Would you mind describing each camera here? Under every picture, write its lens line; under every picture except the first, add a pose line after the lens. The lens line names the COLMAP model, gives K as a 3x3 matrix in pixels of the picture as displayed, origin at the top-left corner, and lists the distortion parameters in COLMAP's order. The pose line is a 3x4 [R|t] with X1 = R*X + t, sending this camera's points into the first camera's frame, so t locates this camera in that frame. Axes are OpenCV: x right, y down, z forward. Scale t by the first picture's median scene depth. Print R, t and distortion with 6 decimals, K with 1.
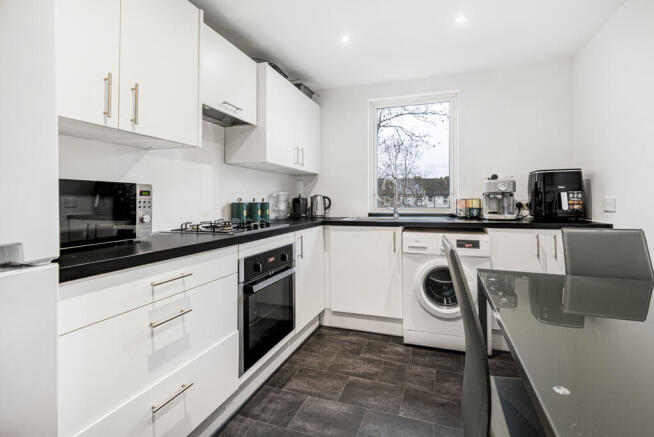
lens RADIAL K [[297.8, 0, 345.2], [0, 297.8, 195.9], [0, 0, 1]] dist [0.000562, -0.000739]
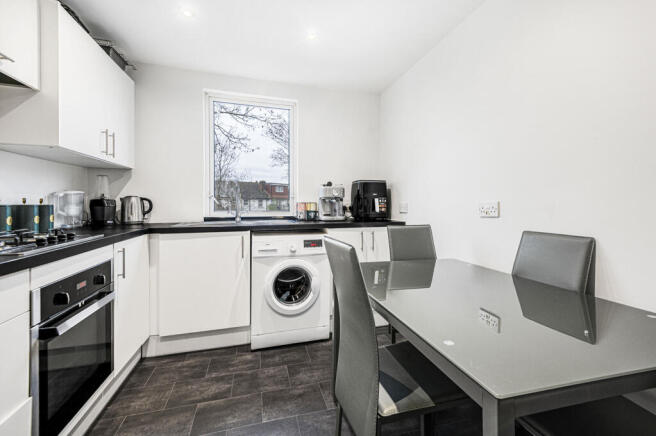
lens RADIAL K [[291.7, 0, 349.4], [0, 291.7, 207.2], [0, 0, 1]] dist [0.016761, -0.011114]
pose [[0.812789, 0.000623, 0.582557, -0.103308], [-0.015502, 0.999668, 0.020559, 0.002521], [-0.582351, -0.025741, 0.812530, 0.045098]]
